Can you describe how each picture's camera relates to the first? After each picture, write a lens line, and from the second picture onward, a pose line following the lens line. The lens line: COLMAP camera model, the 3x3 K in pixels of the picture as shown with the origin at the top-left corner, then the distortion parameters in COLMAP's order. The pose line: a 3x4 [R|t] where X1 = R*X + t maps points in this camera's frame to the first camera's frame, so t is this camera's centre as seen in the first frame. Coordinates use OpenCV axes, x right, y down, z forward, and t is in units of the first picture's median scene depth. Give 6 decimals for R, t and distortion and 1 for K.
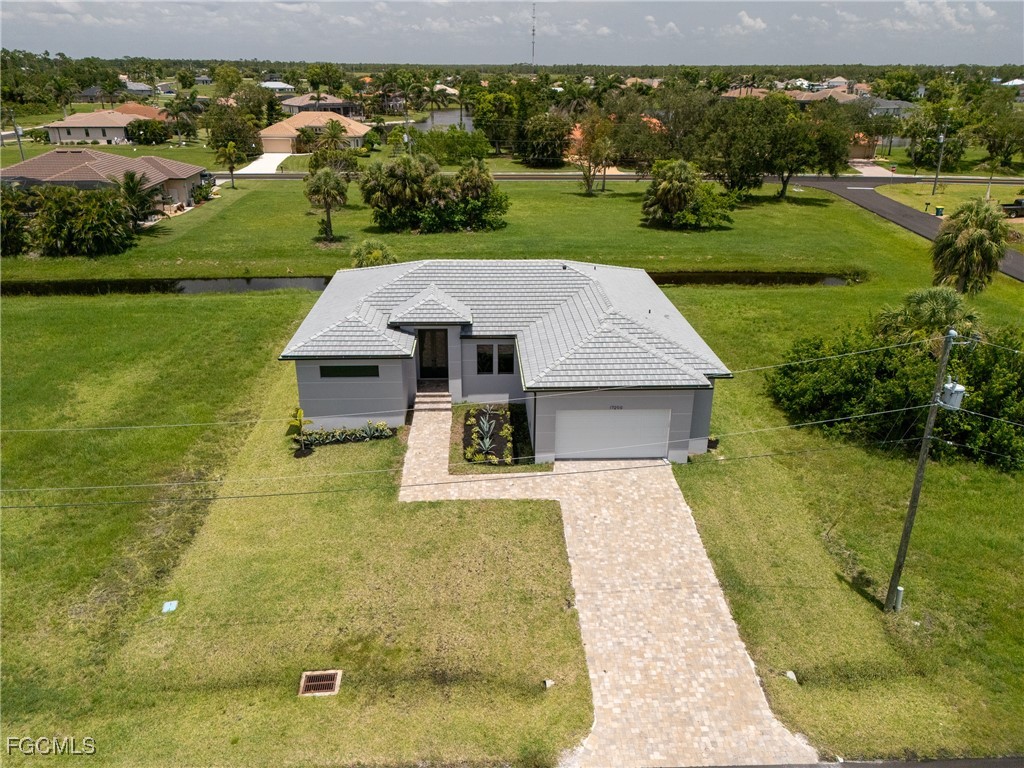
lens RADIAL K [[779.4, 0, 512.0], [0, 779.4, 384.0], [0, 0, 1]] dist [0.009722, 0.000663]
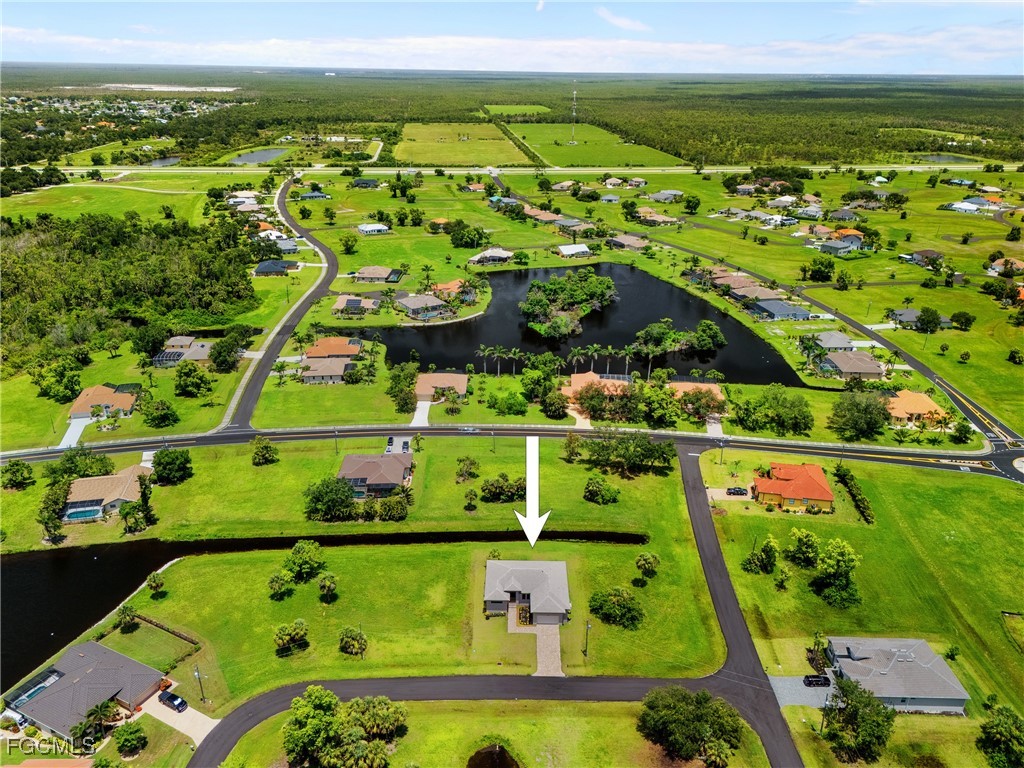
lens RADIAL K [[779.4, 0, 512.0], [0, 779.4, 384.0], [0, 0, 1]] dist [0.009722, 0.000663]
pose [[0.998558, 0.027179, -0.046292, 0.102940], [-0.026579, 0.999555, 0.013537, -1.886336], [0.046639, -0.012287, 0.998836, -5.051488]]
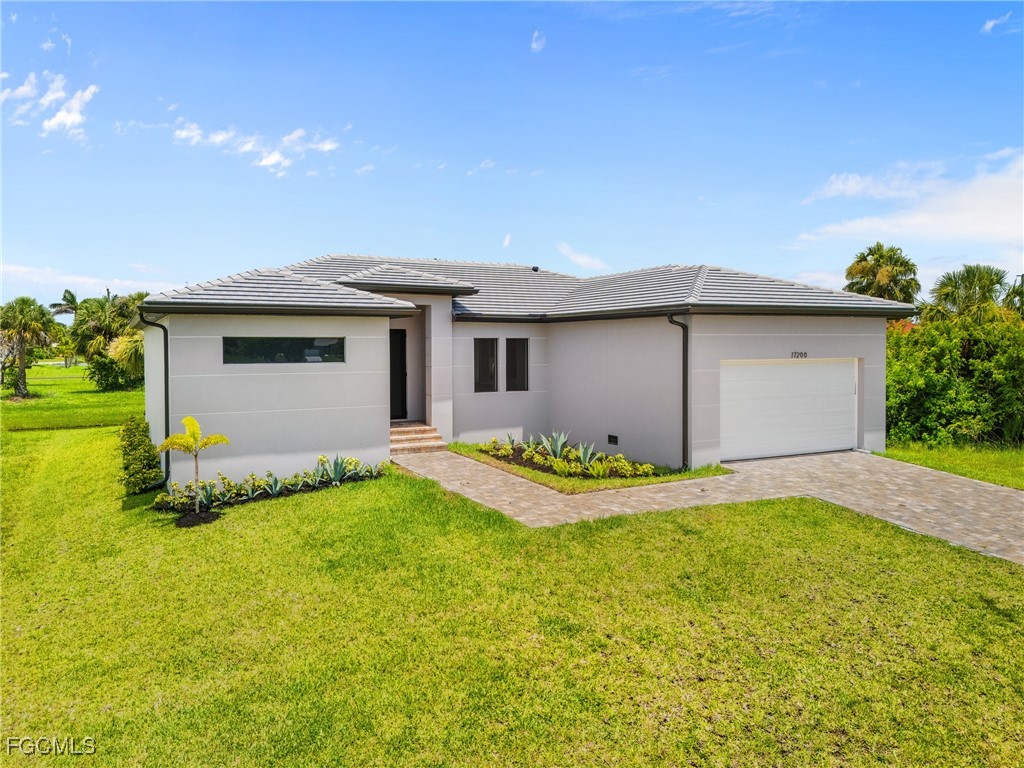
lens RADIAL K [[779.4, 0, 512.0], [0, 779.4, 384.0], [0, 0, 1]] dist [0.009722, 0.000663]
pose [[0.907266, -0.030074, 0.419481, -0.359248], [0.169661, 0.938846, -0.299639, 0.219686], [-0.384817, 0.343021, 0.856885, 0.670842]]
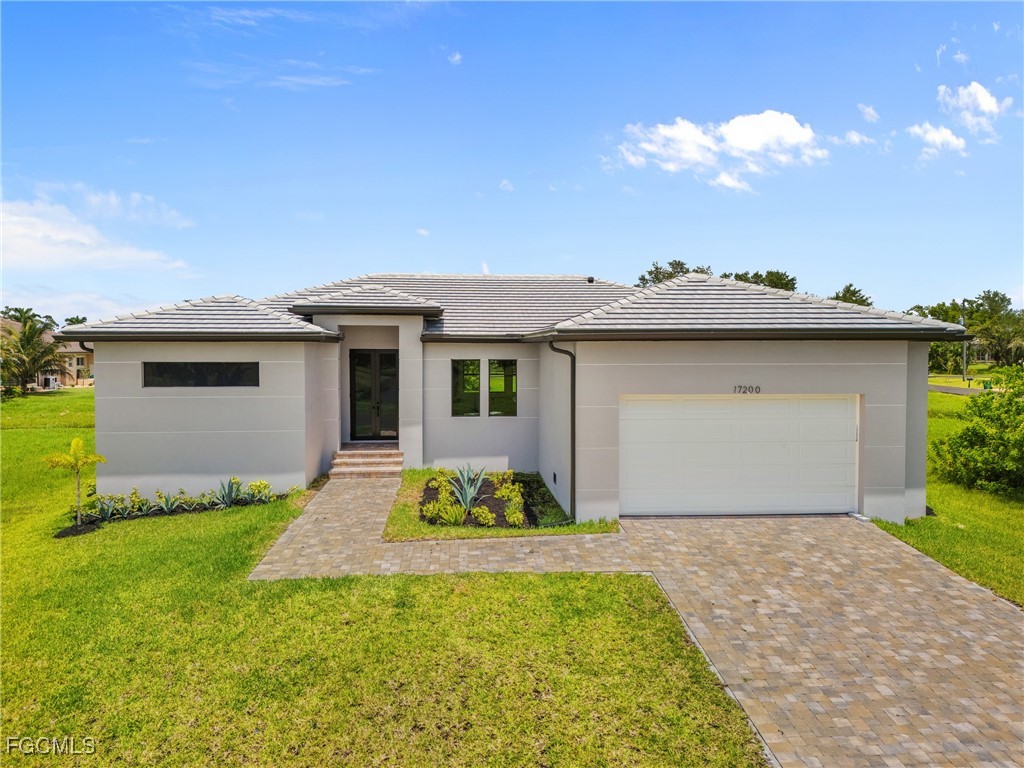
lens RADIAL K [[779.4, 0, 512.0], [0, 779.4, 384.0], [0, 0, 1]] dist [0.009722, 0.000663]
pose [[0.999516, -0.006682, 0.030389, -0.024813], [0.016558, 0.941114, -0.337683, 0.209830], [-0.026343, 0.338023, 0.940769, 0.645722]]
